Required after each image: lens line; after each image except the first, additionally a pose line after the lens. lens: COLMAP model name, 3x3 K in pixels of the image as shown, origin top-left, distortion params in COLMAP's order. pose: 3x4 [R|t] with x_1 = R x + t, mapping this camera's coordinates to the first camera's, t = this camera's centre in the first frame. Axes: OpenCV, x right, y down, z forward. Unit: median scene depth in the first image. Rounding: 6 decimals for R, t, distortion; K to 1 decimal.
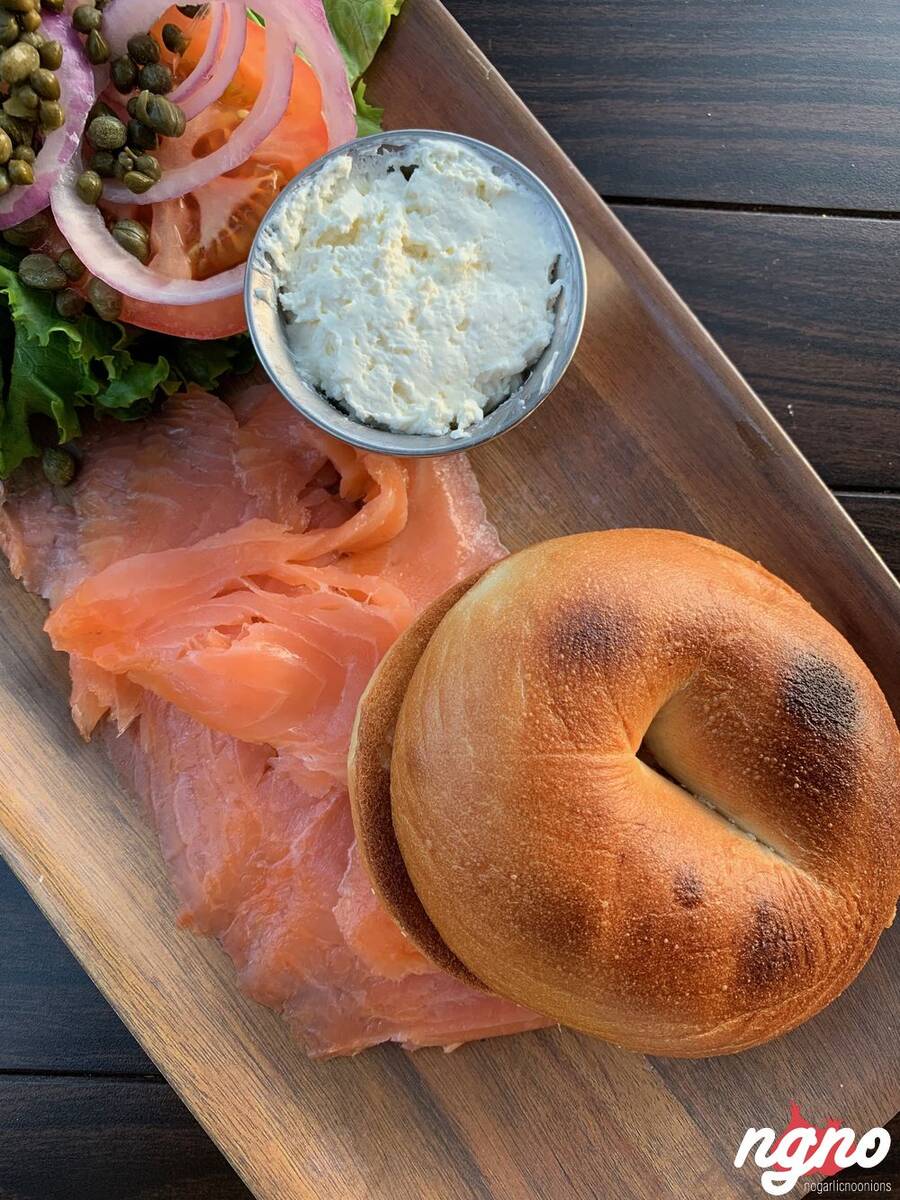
lens RADIAL K [[931.3, 0, 446.6], [0, 931.3, 594.5], [0, 0, 1]] dist [0.012795, -0.059506]
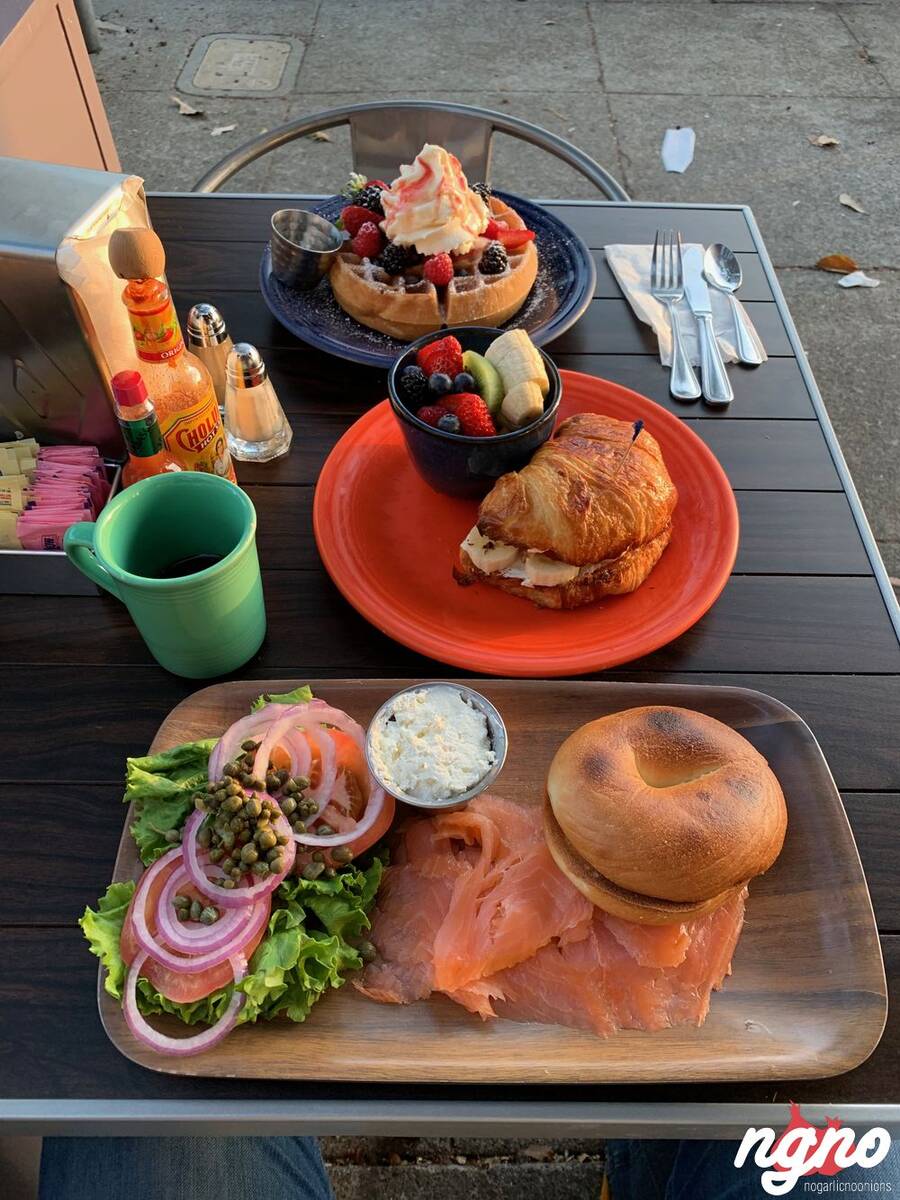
lens RADIAL K [[934.0, 0, 451.7], [0, 934.0, 601.3], [0, 0, 1]] dist [-0.002327, -0.031720]
pose [[0.597162, -0.631064, 0.495132, -0.960754], [0.798867, 0.523449, -0.296331, 0.225877], [-0.072173, 0.572502, 0.816721, -1.165080]]
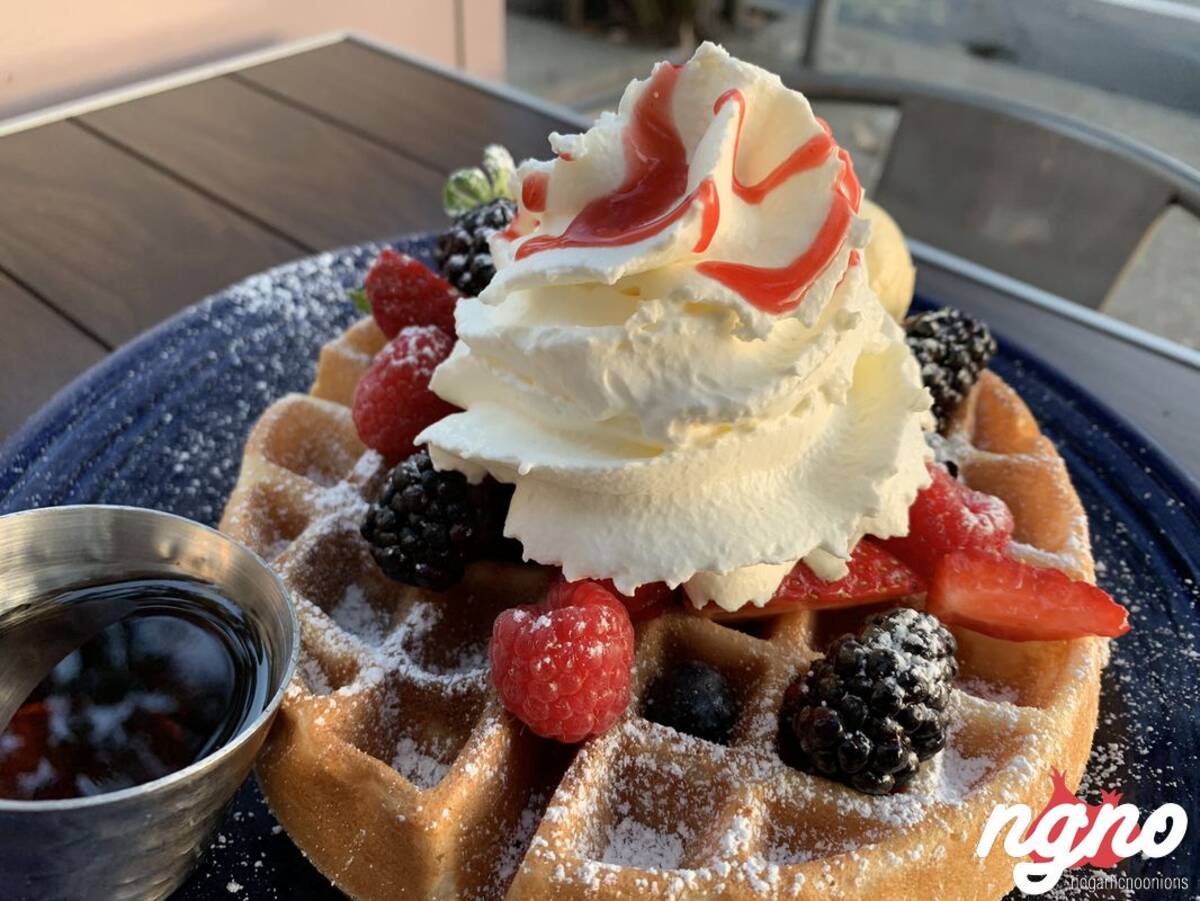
lens RADIAL K [[931.3, 0, 602.0], [0, 931.3, 447.7], [0, 0, 1]] dist [0.012795, -0.059506]
pose [[0.896469, -0.258363, 0.359990, 1.494684], [0.434201, 0.674266, -0.597356, -1.277055], [-0.088394, 0.691819, 0.716640, 0.487439]]
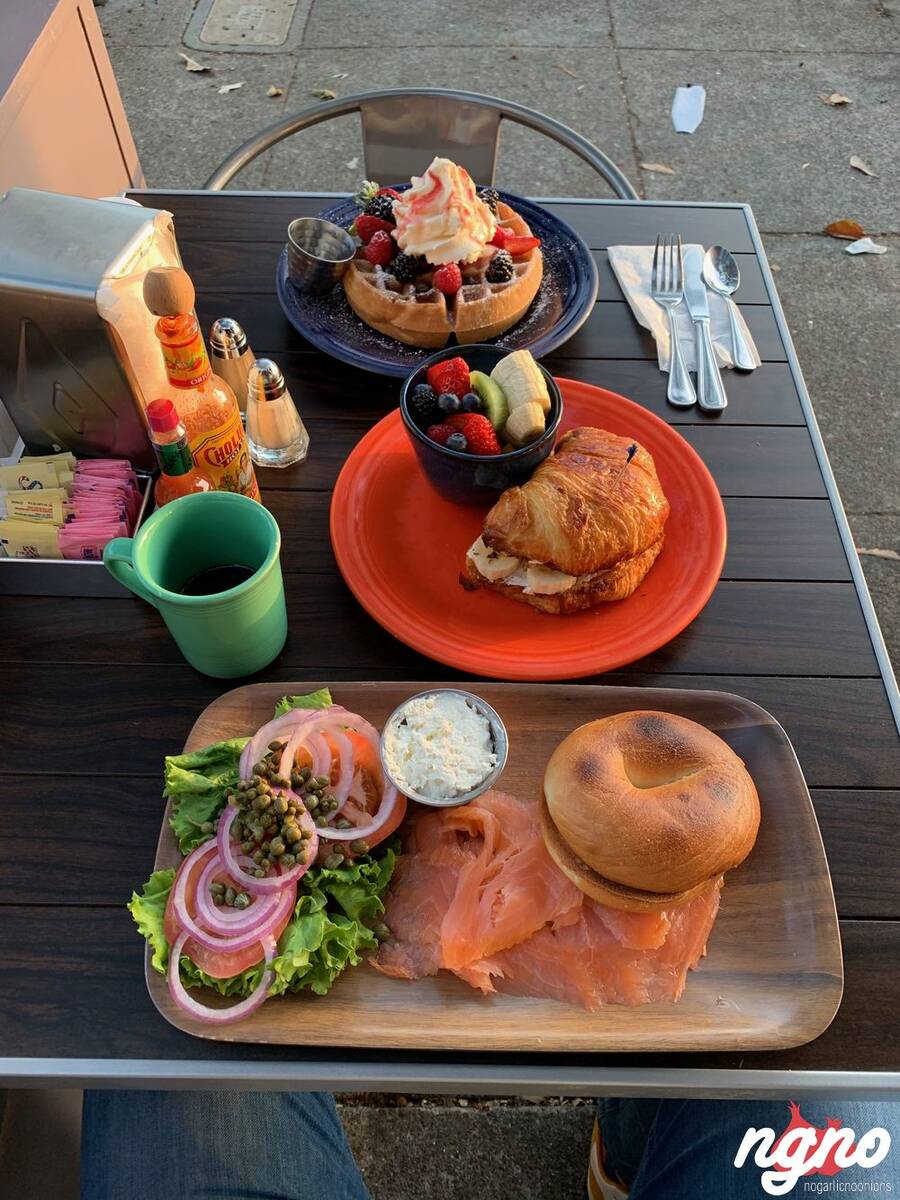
lens RADIAL K [[931.3, 0, 446.6], [0, 931.3, 594.5], [0, 0, 1]] dist [0.012795, -0.059506]
pose [[0.606201, -0.650540, 0.457514, -0.955443], [0.792523, 0.542242, -0.279070, 0.186979], [-0.066537, 0.531763, 0.844276, -1.464358]]
